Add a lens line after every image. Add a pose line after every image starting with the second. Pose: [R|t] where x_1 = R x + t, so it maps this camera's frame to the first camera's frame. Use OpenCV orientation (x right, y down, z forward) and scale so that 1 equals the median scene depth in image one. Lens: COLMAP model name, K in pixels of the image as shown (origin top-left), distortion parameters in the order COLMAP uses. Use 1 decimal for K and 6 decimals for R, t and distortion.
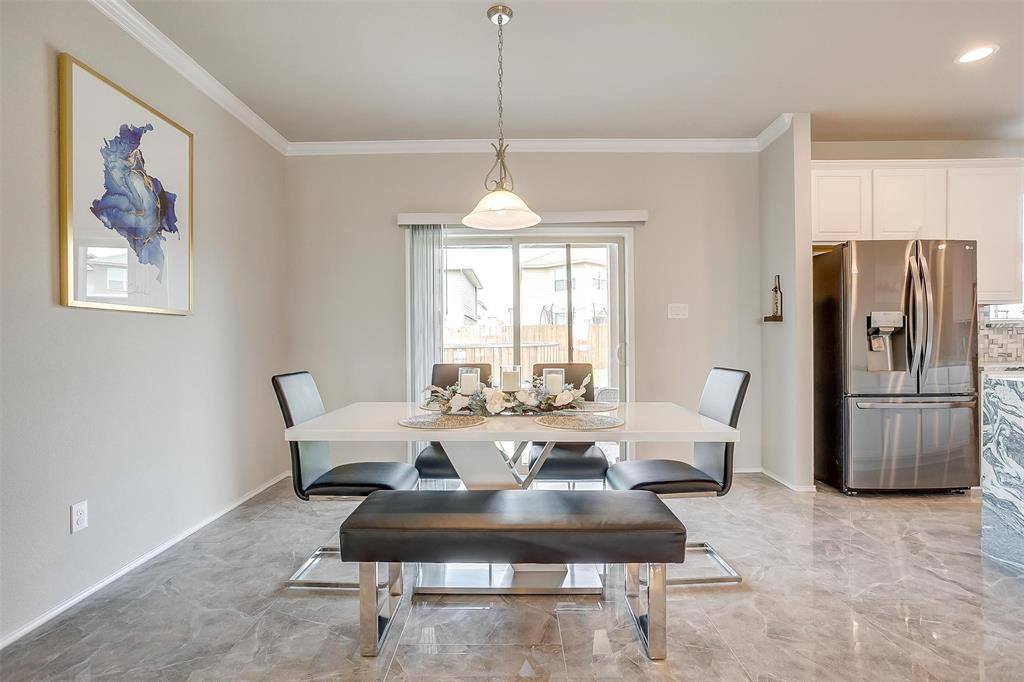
lens RADIAL K [[499.8, 0, 512.3], [0, 499.8, 342.4], [0, 0, 1]] dist [-0.054104, 0.031338]
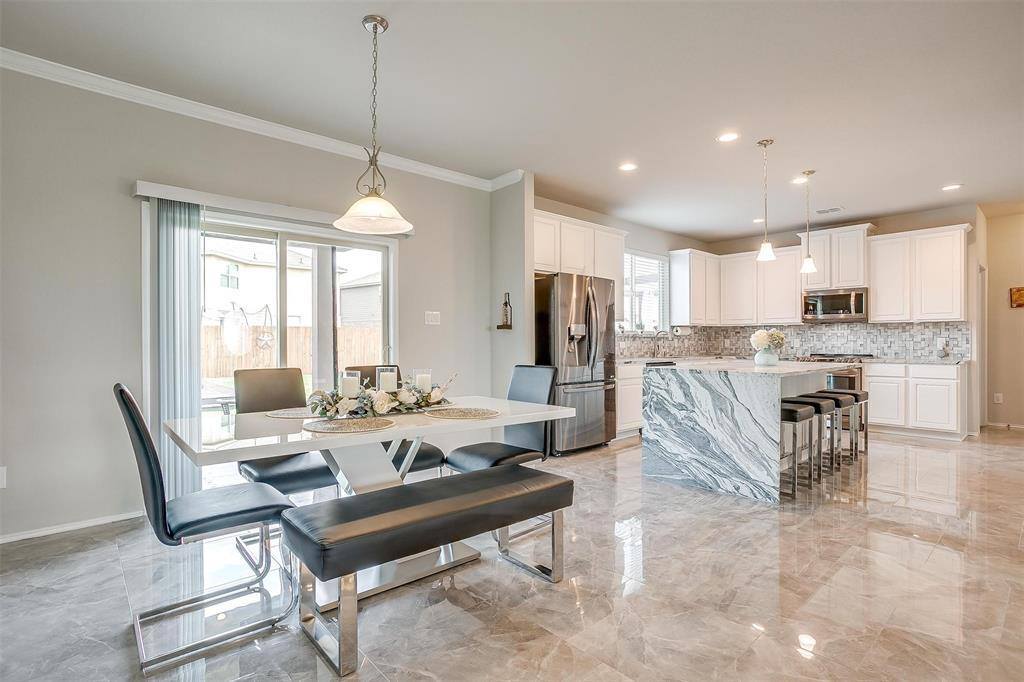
lens RADIAL K [[499.8, 0, 512.3], [0, 499.8, 342.4], [0, 0, 1]] dist [-0.054104, 0.031338]
pose [[0.743621, 0.005254, 0.668581, -0.355942], [0.000202, 0.999967, -0.008082, 0.002061], [-0.668602, 0.006145, 0.743595, 0.040125]]
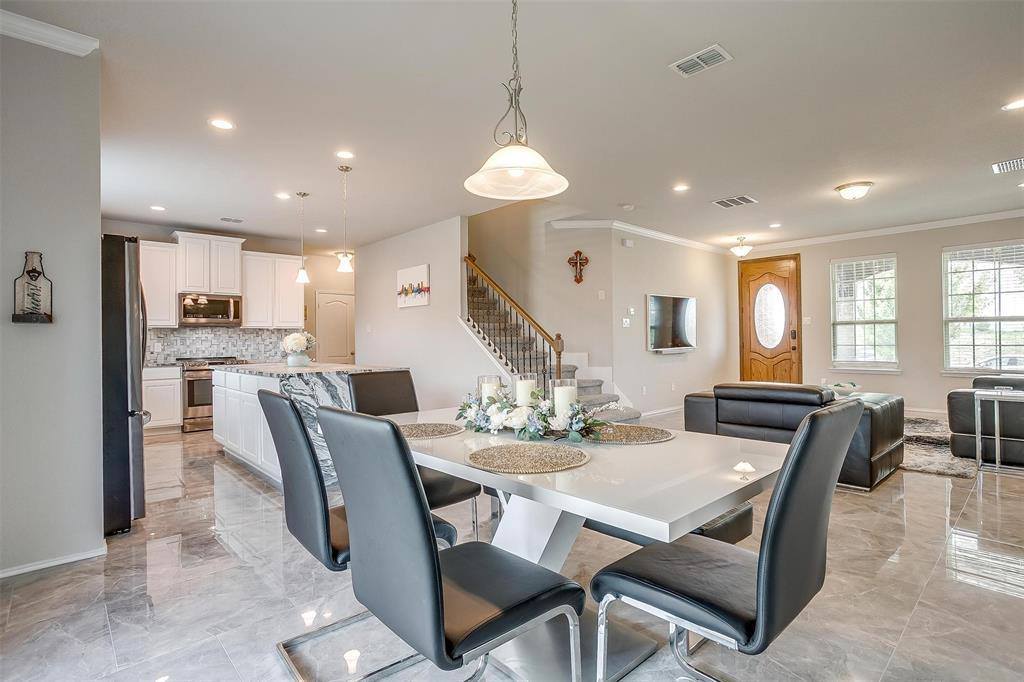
lens RADIAL K [[499.8, 0, 512.3], [0, 499.8, 342.4], [0, 0, 1]] dist [-0.054104, 0.031338]
pose [[-0.680736, 0.013531, 0.732404, -0.409414], [0.021138, 0.999776, 0.001176, -0.004332], [-0.732224, 0.016282, -0.680869, 1.117144]]
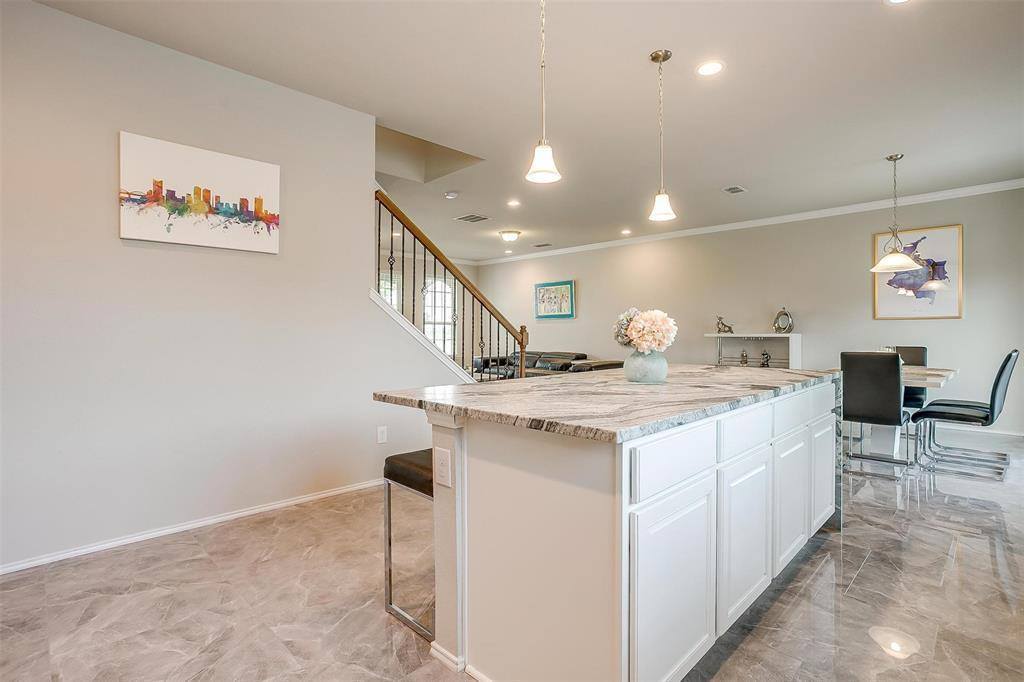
lens RADIAL K [[499.8, 0, 512.3], [0, 499.8, 342.4], [0, 0, 1]] dist [-0.054104, 0.031338]
pose [[-0.706100, 0.026877, -0.707602, 1.710117], [0.006439, 0.999482, 0.031539, -0.023060], [0.708083, 0.017714, -0.705907, 0.947535]]
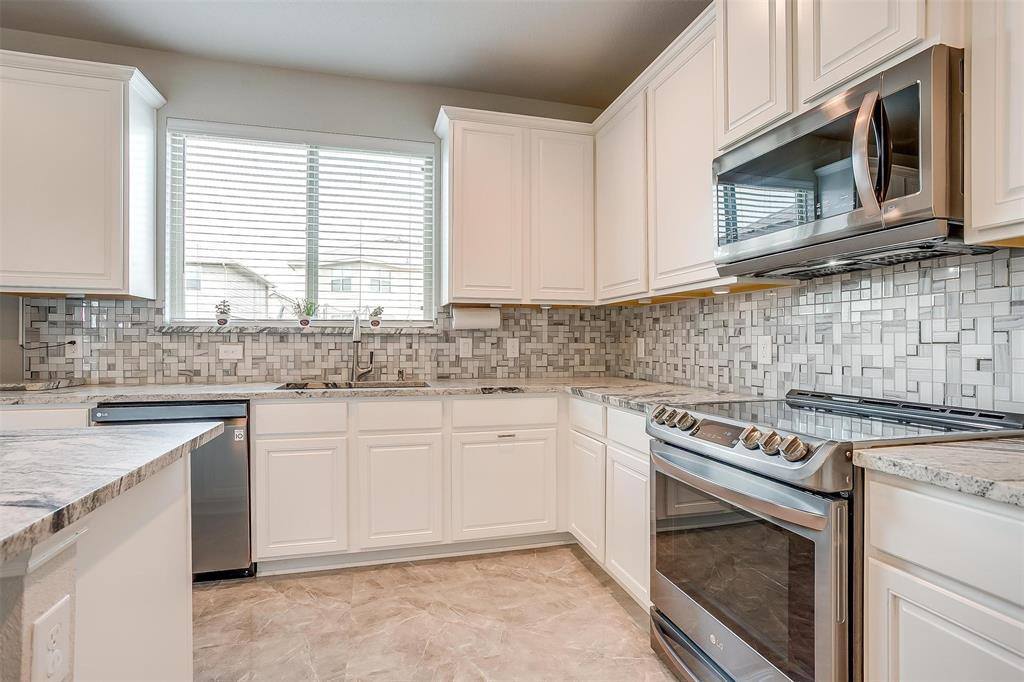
lens RADIAL K [[499.8, 0, 512.3], [0, 499.8, 342.4], [0, 0, 1]] dist [-0.054104, 0.031338]
pose [[0.964230, 0.006637, 0.264984, 1.545402], [-0.004251, 0.999945, -0.009575, -0.014693], [-0.265033, 0.008106, 0.964205, 0.284401]]
